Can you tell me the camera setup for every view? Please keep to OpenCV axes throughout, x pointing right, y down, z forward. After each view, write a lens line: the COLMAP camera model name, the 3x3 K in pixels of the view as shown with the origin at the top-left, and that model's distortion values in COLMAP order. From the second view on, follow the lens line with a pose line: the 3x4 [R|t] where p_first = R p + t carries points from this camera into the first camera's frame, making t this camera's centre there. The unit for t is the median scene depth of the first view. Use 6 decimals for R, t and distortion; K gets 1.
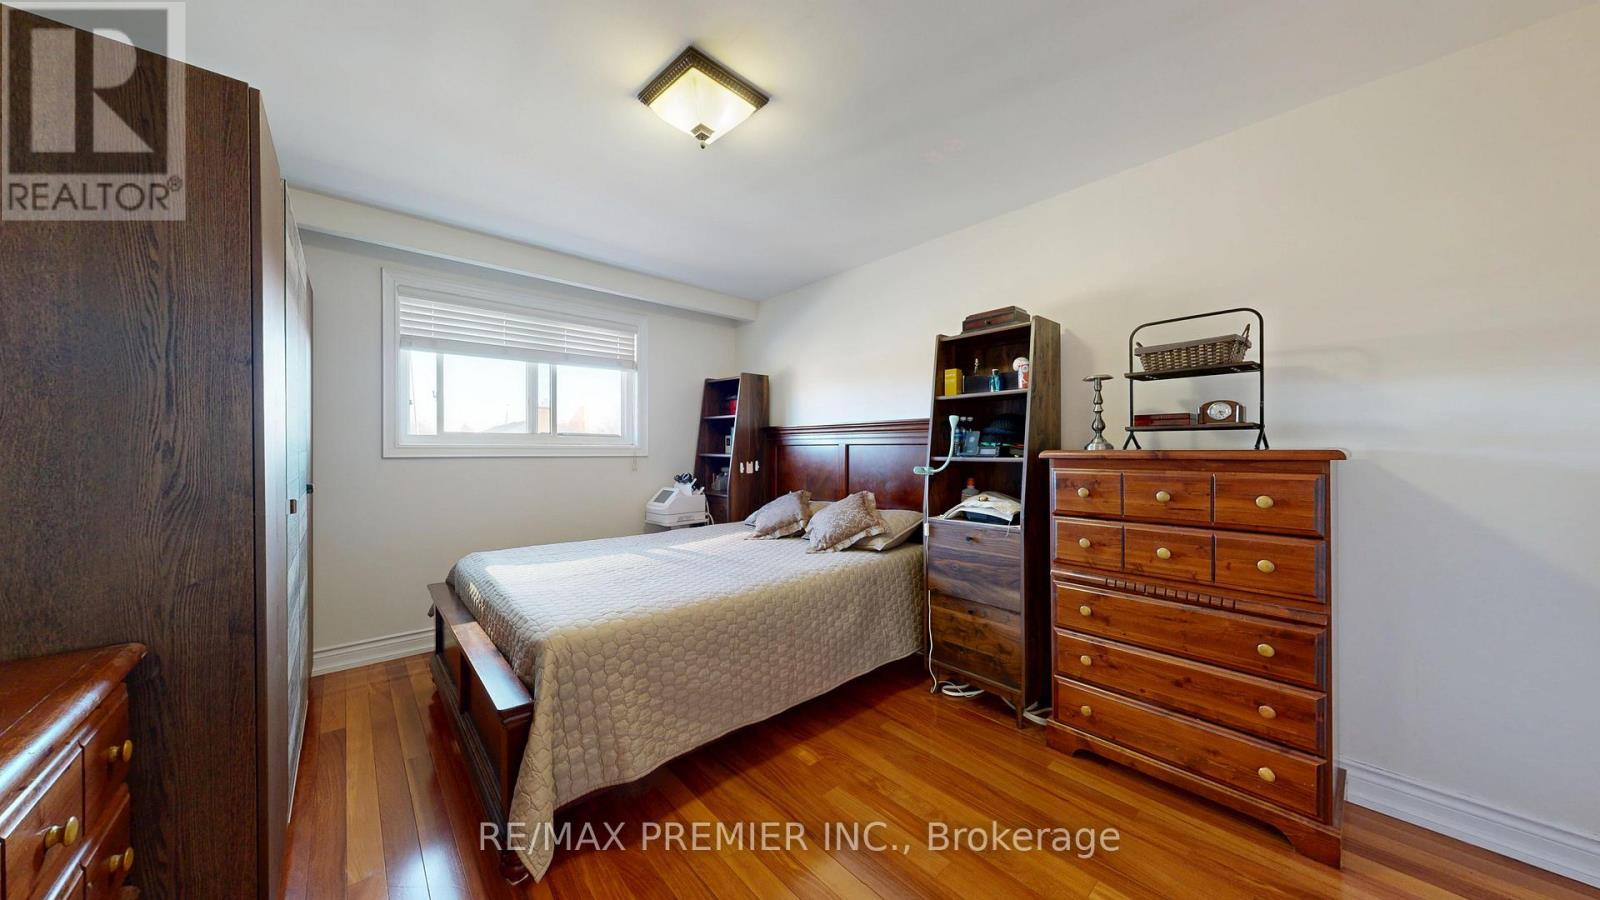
lens RADIAL K [[507.0, 0, 800.0], [0, 507.0, 450.0], [0, 0, 1]] dist [0.000807, -0.000034]
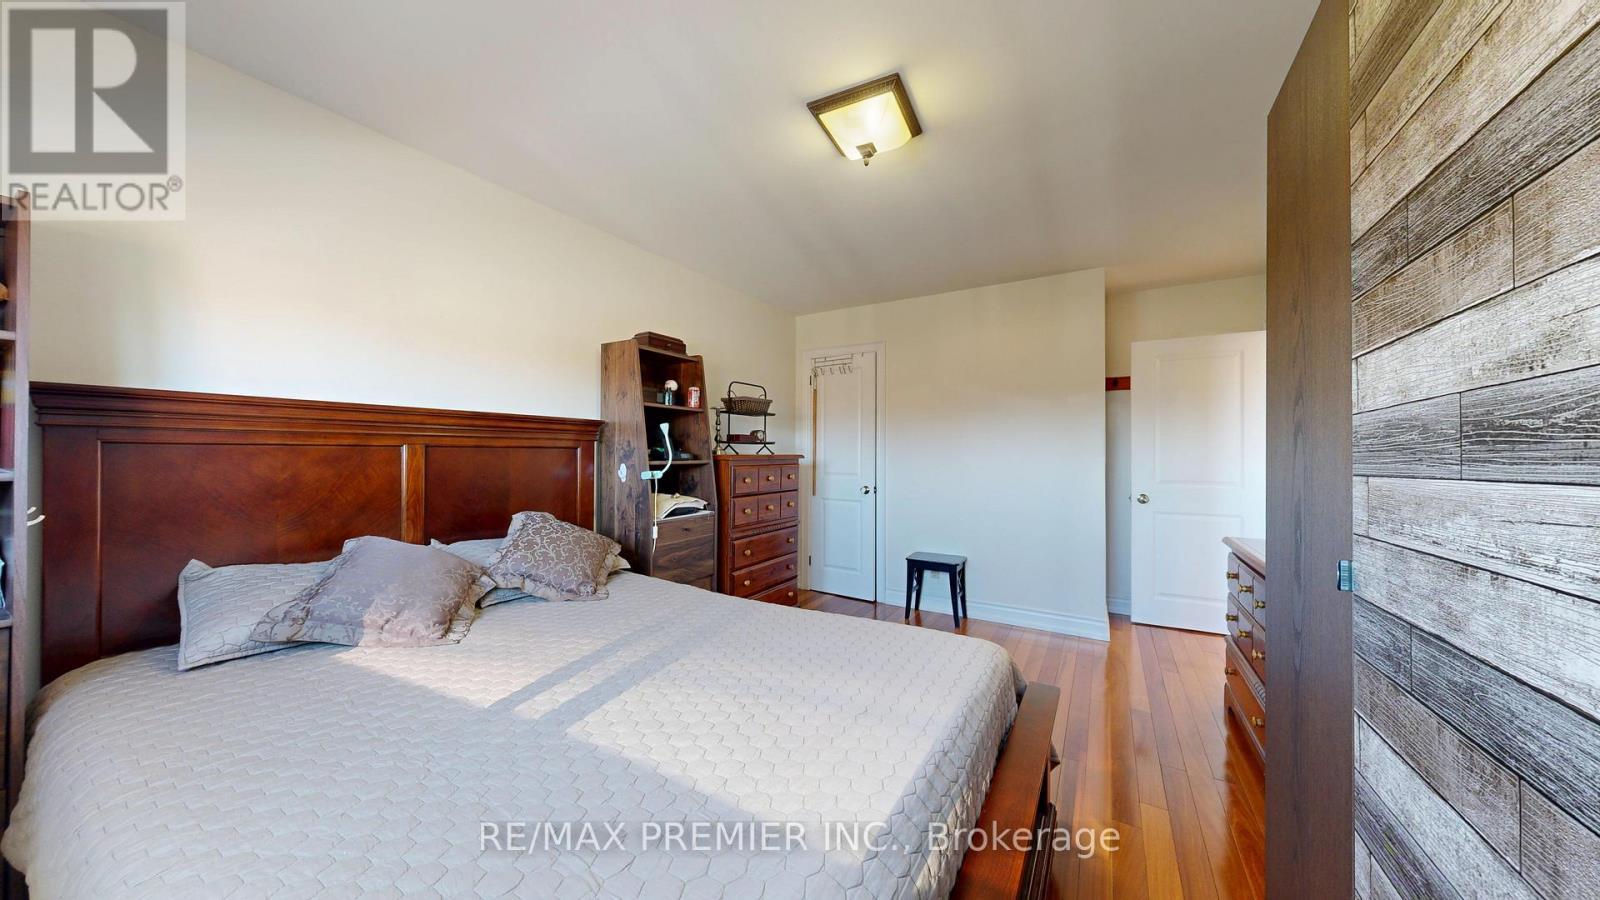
lens RADIAL K [[507.0, 0, 800.0], [0, 507.0, 450.0], [0, 0, 1]] dist [0.000807, -0.000034]
pose [[-0.290705, 0.001909, 0.956811, -1.055179], [-0.007241, 0.999965, -0.004196, -0.009478], [-0.956785, -0.008148, -0.290681, 1.321322]]
